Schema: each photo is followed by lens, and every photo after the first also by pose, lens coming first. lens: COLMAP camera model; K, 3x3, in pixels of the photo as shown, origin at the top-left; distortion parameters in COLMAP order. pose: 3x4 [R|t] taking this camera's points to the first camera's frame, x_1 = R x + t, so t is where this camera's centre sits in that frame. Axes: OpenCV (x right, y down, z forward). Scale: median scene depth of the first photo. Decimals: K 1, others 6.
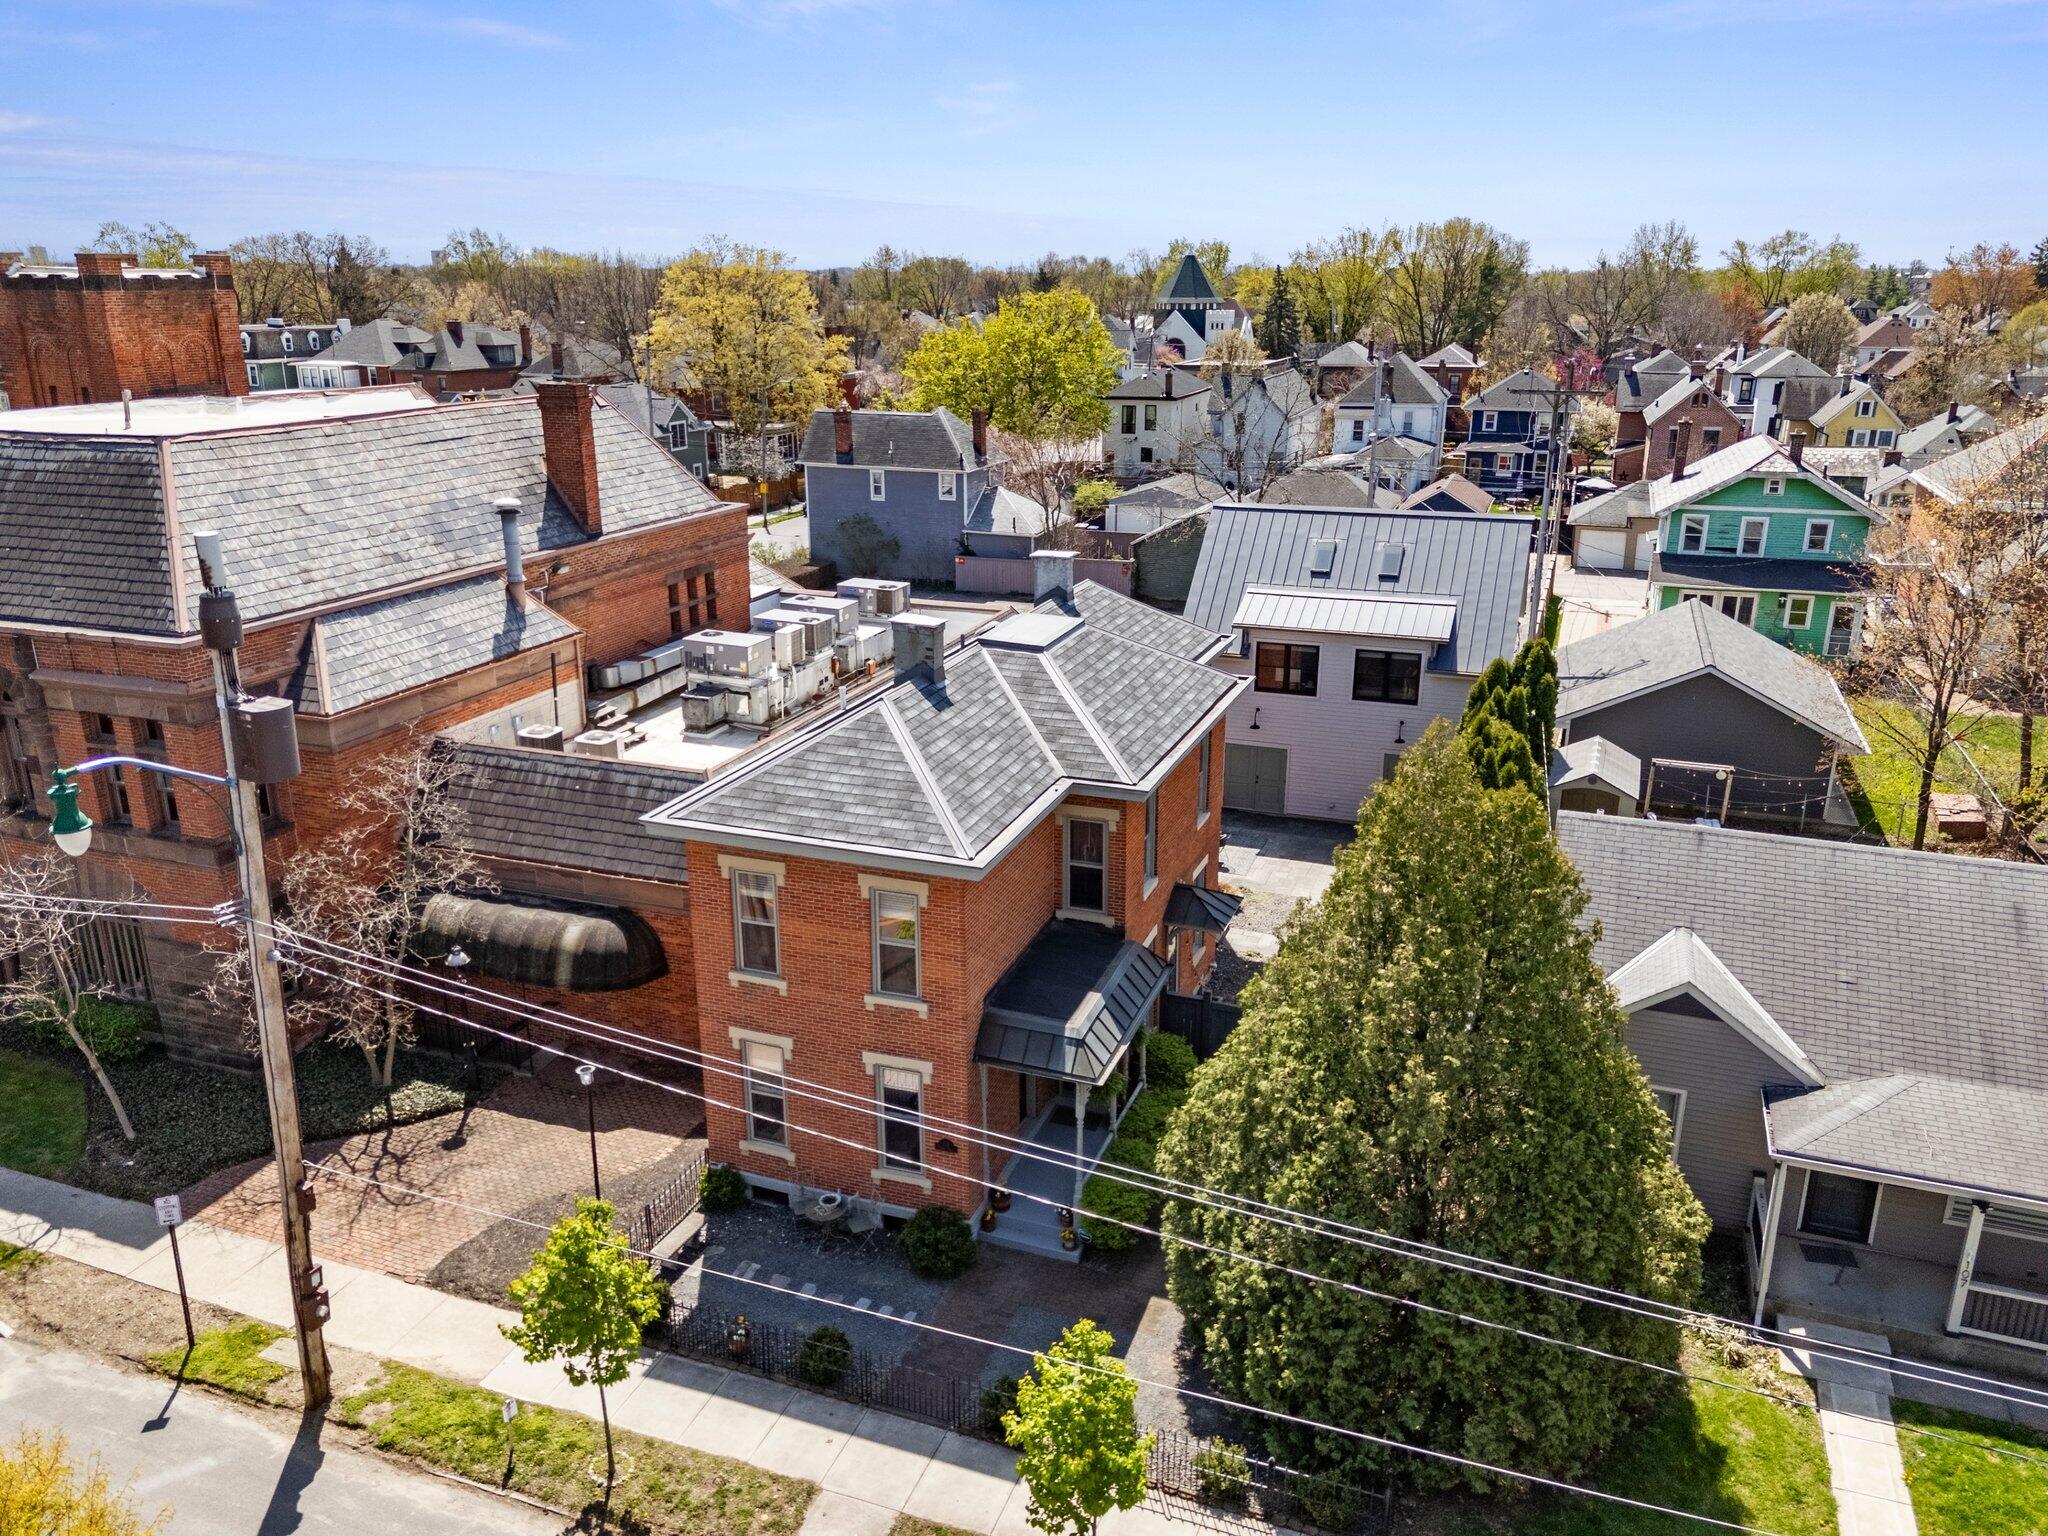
lens RADIAL K [[1495.0, 0, 1024.0], [0, 1495.0, 768.0], [0, 0, 1]] dist [0.078744, -0.091830]
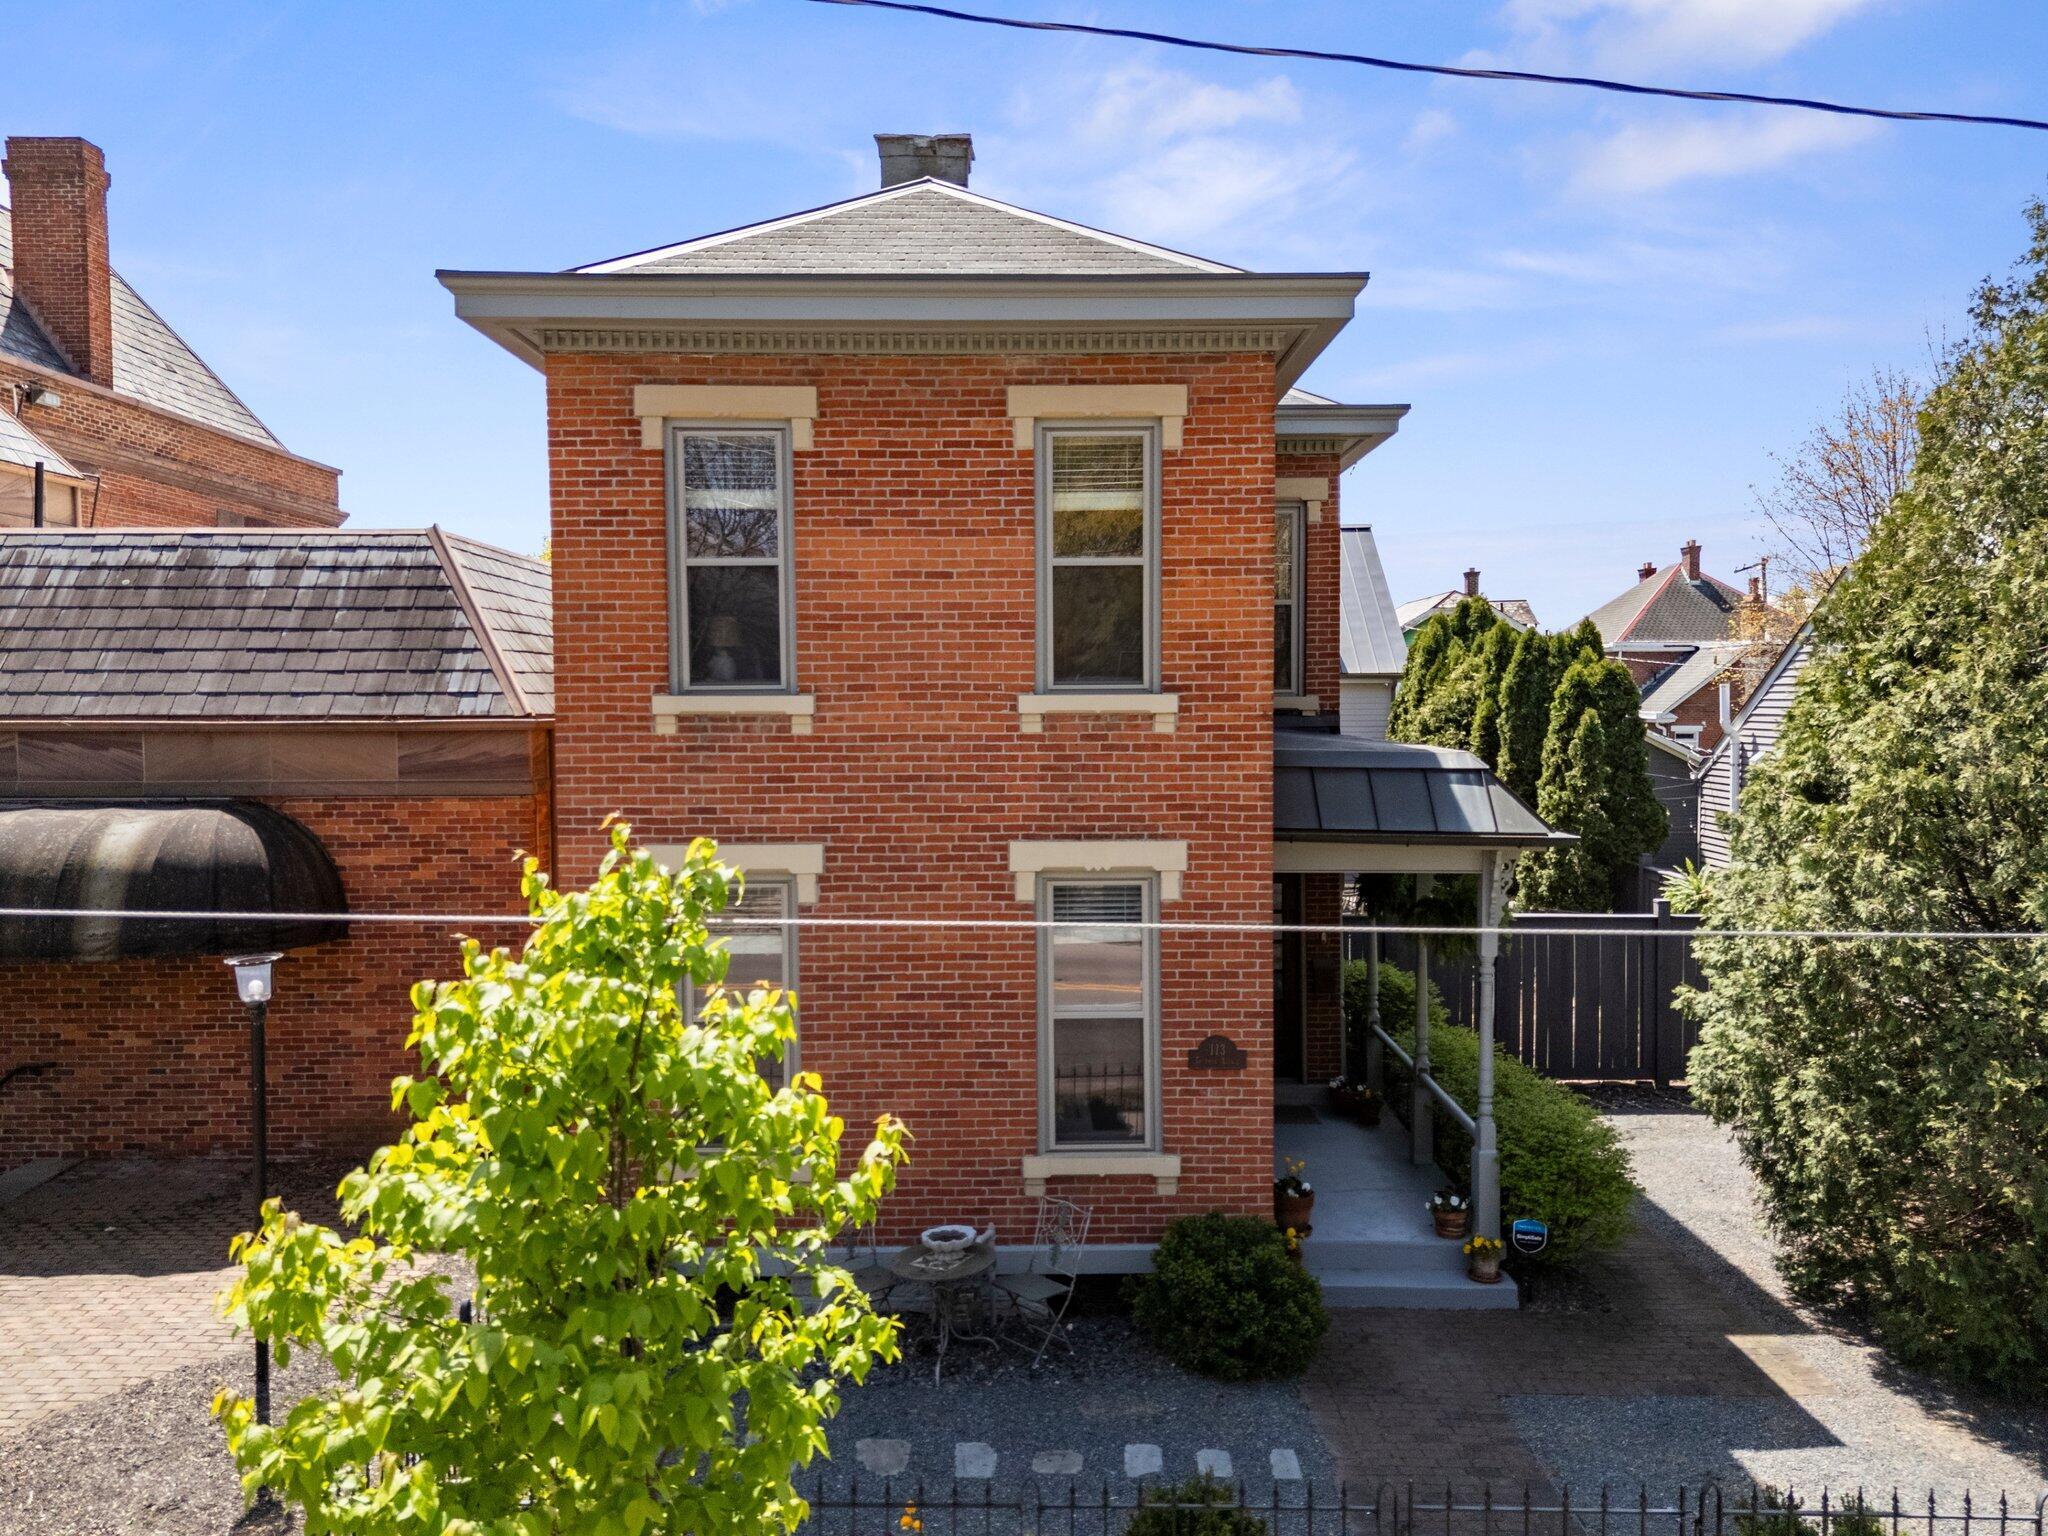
lens RADIAL K [[1495.0, 0, 1024.0], [0, 1495.0, 768.0], [0, 0, 1]] dist [0.078744, -0.091830]
pose [[0.936359, -0.017543, 0.350604, -0.162127], [0.111633, 0.961786, -0.250012, 0.177121], [-0.332820, 0.273240, 0.902536, 0.395924]]
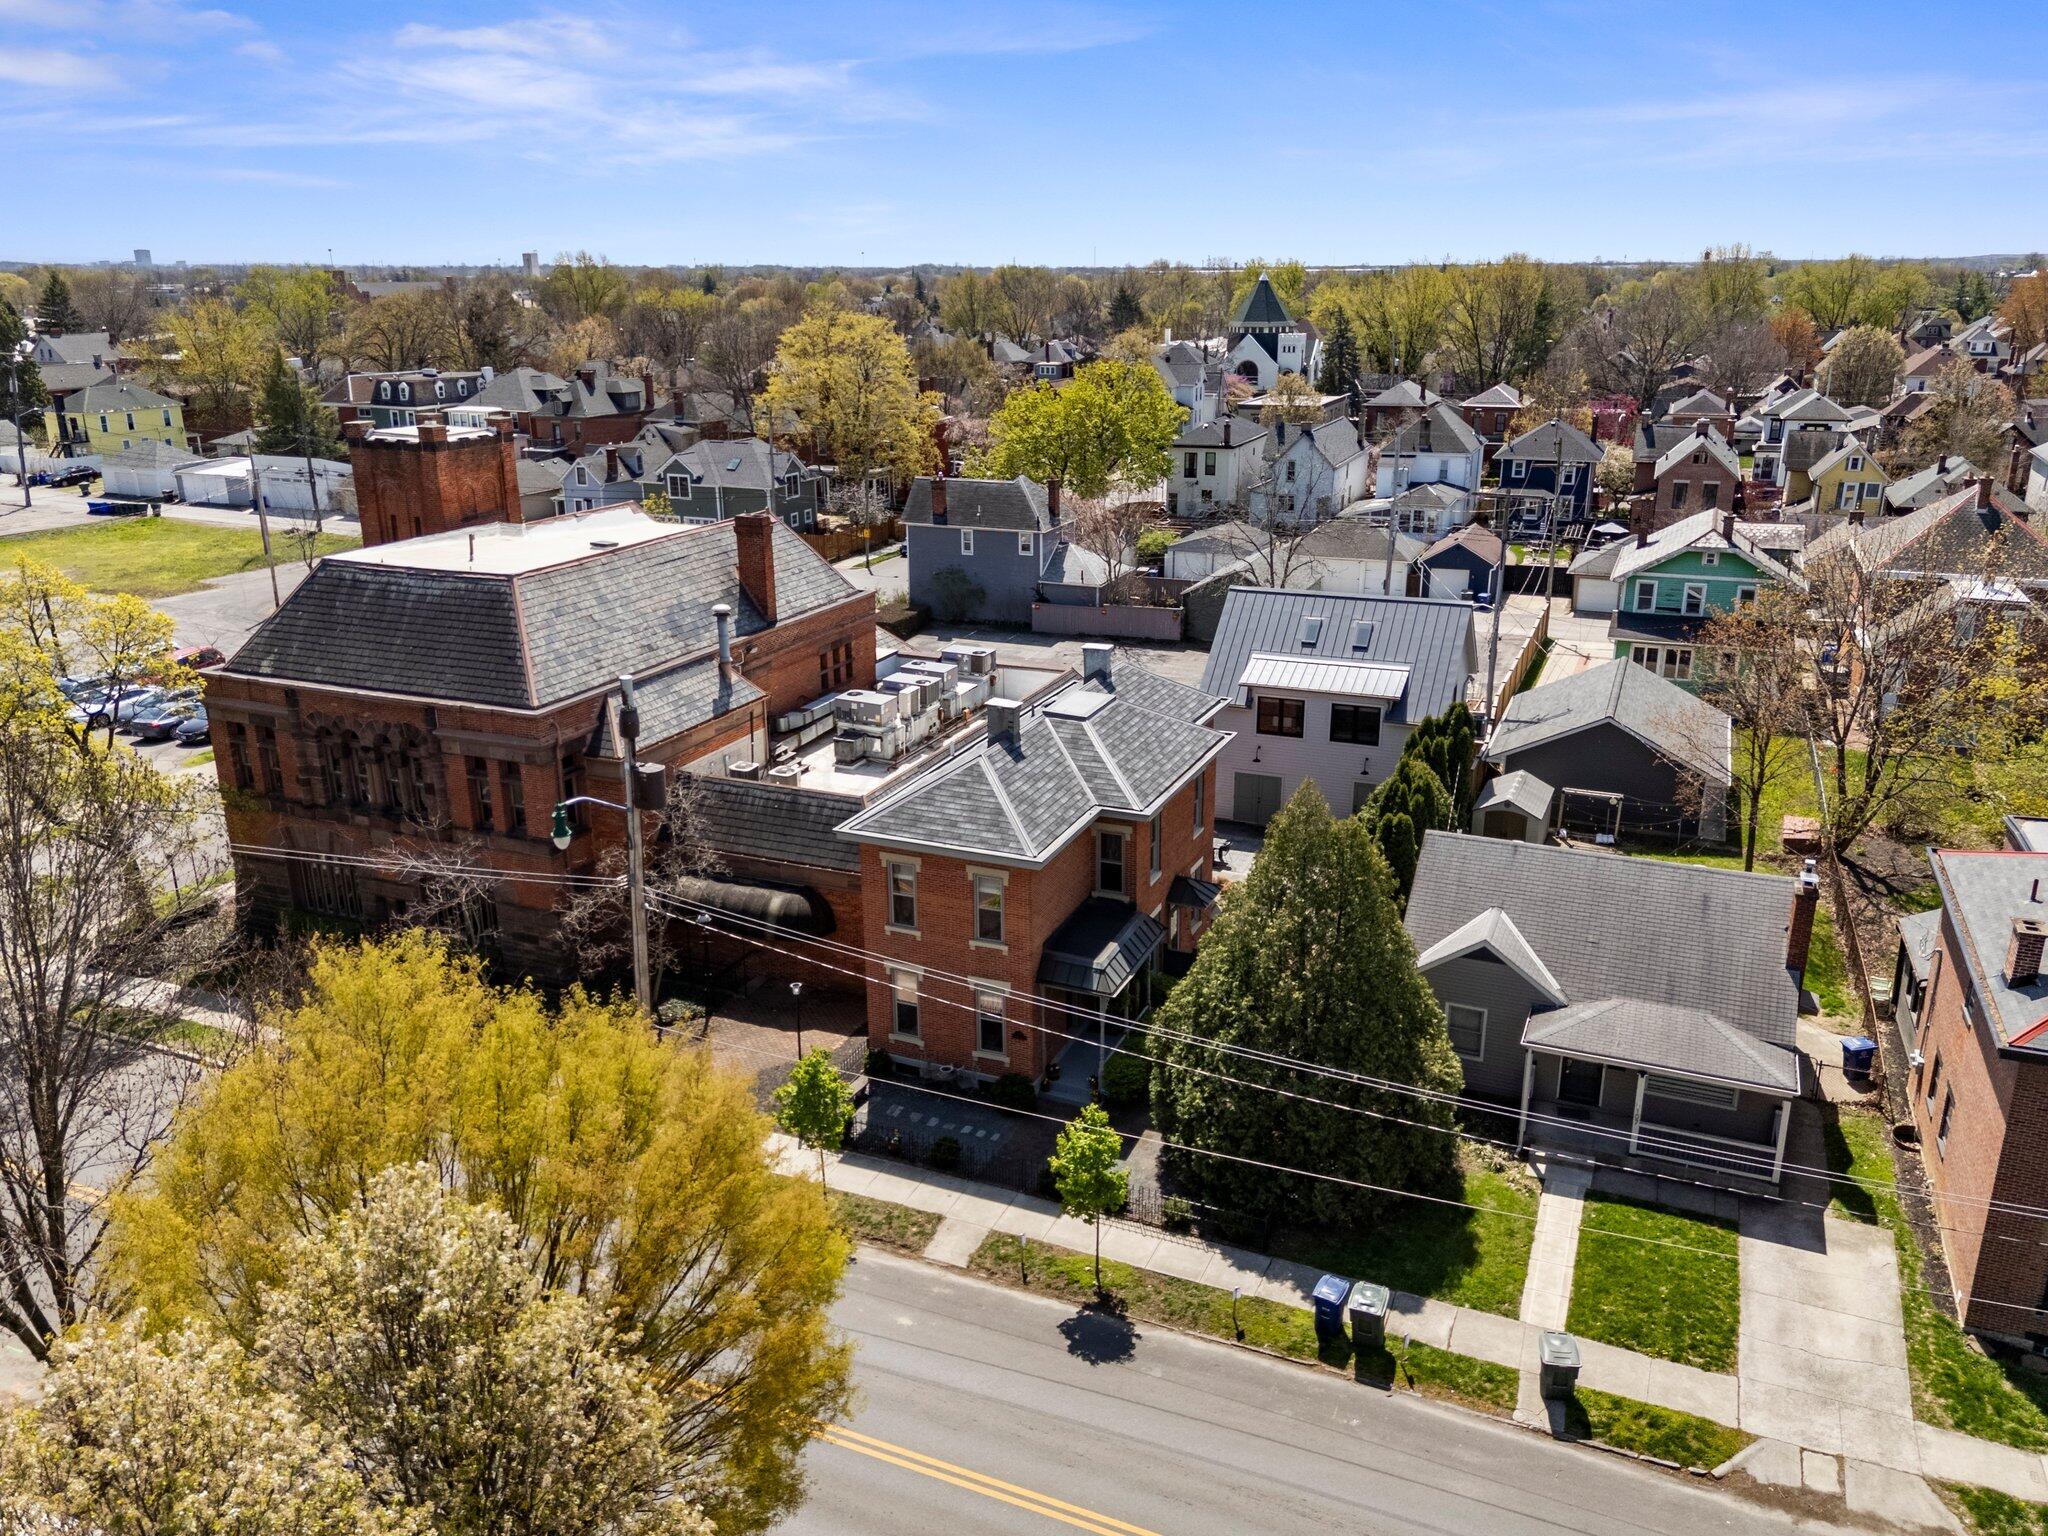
lens RADIAL K [[1519.7, 0, 1024.0], [0, 1519.7, 768.0], [0, 0, 1]] dist [0.072818, -0.077371]
pose [[0.998591, 0.008970, -0.052304, 0.023515], [-0.008985, 0.999960, -0.000040, -0.022358], [0.052301, 0.000510, 0.998631, -0.406778]]
